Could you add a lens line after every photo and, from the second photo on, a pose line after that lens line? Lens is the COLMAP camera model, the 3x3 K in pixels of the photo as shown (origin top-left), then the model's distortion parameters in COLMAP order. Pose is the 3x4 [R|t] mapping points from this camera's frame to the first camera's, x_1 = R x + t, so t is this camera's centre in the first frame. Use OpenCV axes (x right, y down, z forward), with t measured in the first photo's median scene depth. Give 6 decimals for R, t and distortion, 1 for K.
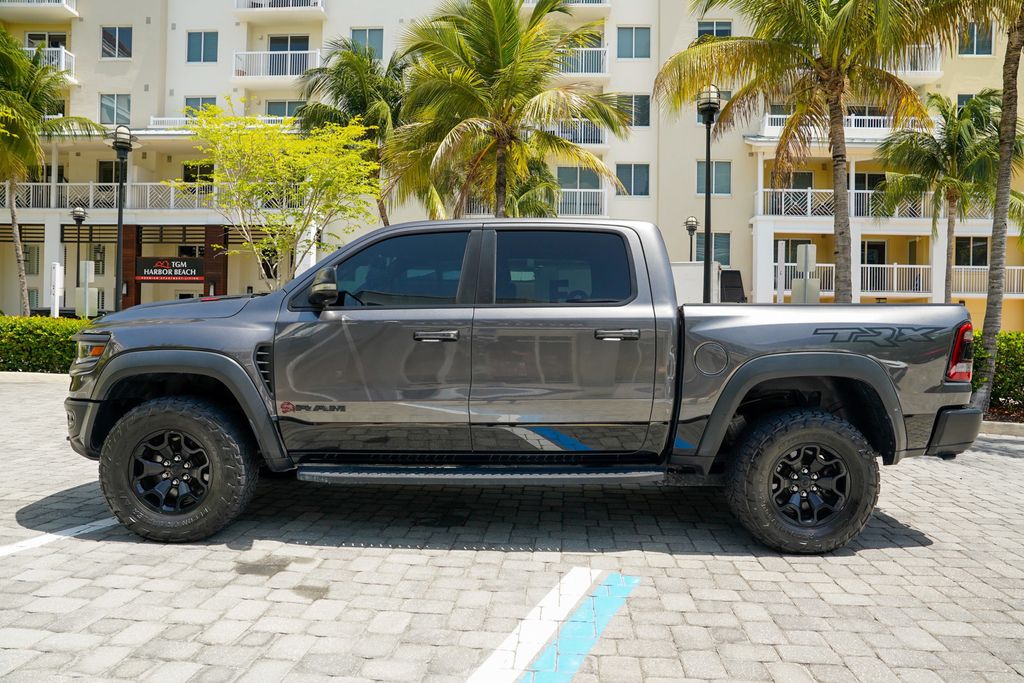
lens RADIAL K [[699.7, 0, 511.5], [0, 699.7, 339.8], [0, 0, 1]] dist [-0.124720, 0.096578]
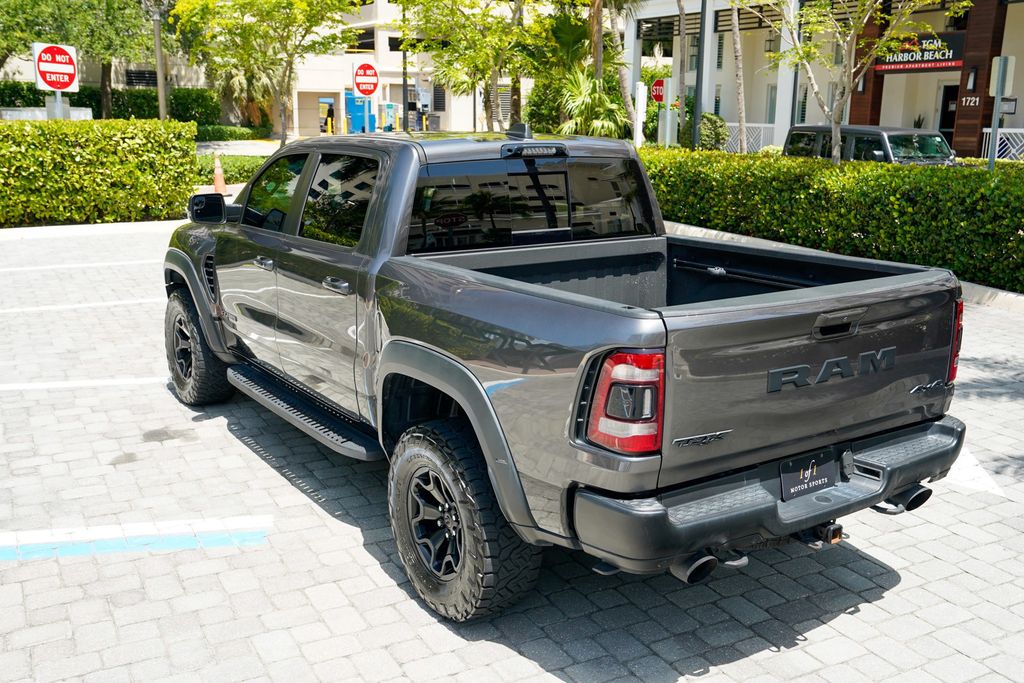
lens RADIAL K [[1008.6, 0, 513.3], [0, 1008.6, 351.3], [0, 0, 1]] dist [-0.008343, 0.133844]
pose [[0.542395, 0.187581, -0.818915, 1.355247], [-0.008219, 0.975893, 0.218094, -0.211108], [0.840084, -0.111563, 0.530861, 0.517033]]
